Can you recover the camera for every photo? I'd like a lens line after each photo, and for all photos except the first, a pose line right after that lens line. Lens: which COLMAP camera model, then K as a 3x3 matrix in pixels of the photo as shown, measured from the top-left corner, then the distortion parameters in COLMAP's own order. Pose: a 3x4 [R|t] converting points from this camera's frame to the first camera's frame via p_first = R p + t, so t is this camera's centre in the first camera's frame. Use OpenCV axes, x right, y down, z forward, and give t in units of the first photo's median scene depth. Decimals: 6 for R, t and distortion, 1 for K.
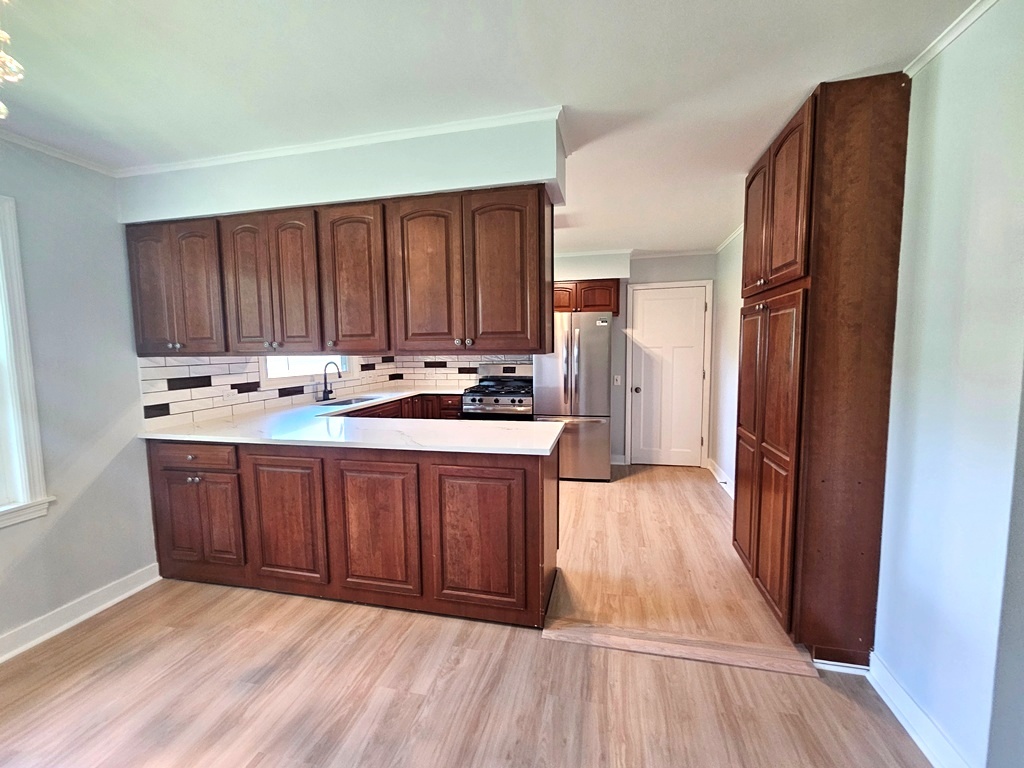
lens RADIAL K [[421.8, 0, 518.7], [0, 421.8, 384.0], [0, 0, 1]] dist [-0.003499, 0.002491]
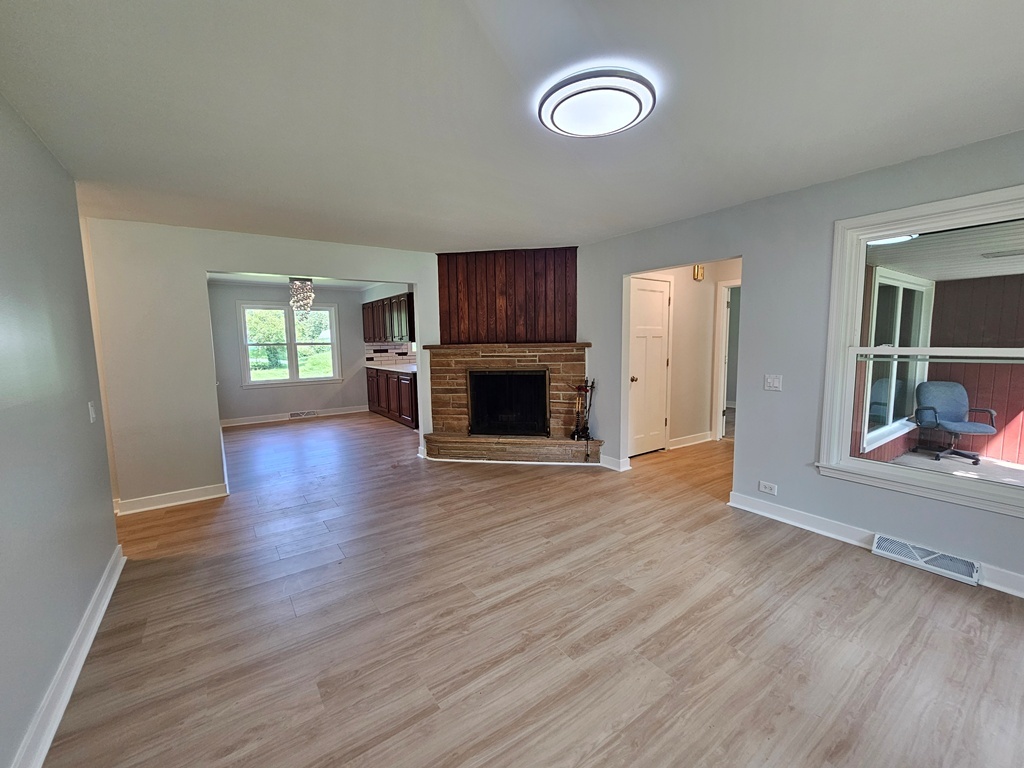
lens RADIAL K [[421.8, 0, 519.7], [0, 421.8, 383.3], [0, 0, 1]] dist [-0.003499, 0.002491]
pose [[0.750144, 0.070972, -0.657455, 2.230119], [-0.053143, 0.997478, 0.047042, 0.035964], [0.659136, -0.000349, 0.752024, -0.715651]]
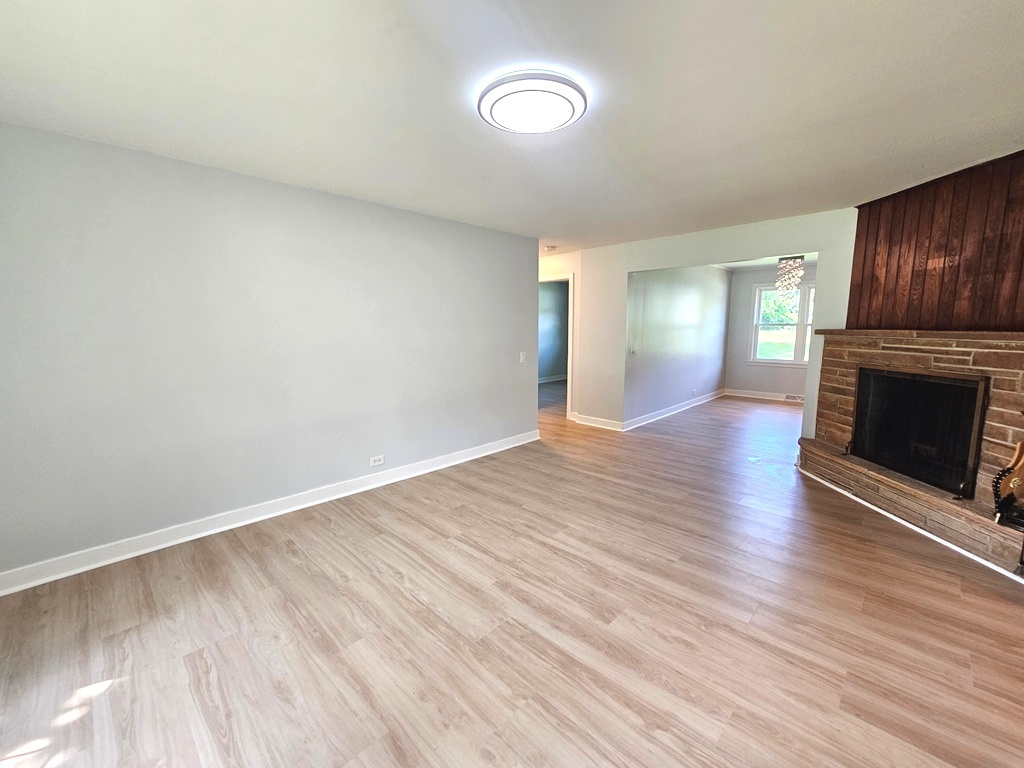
lens RADIAL K [[421.8, 0, 516.6], [0, 421.8, 383.5], [0, 0, 1]] dist [-0.003499, 0.002491]
pose [[-0.519552, 0.134379, -0.843805, 2.538842], [-0.064970, 0.978483, 0.195831, -0.062483], [0.851965, 0.156567, -0.499643, 0.335391]]
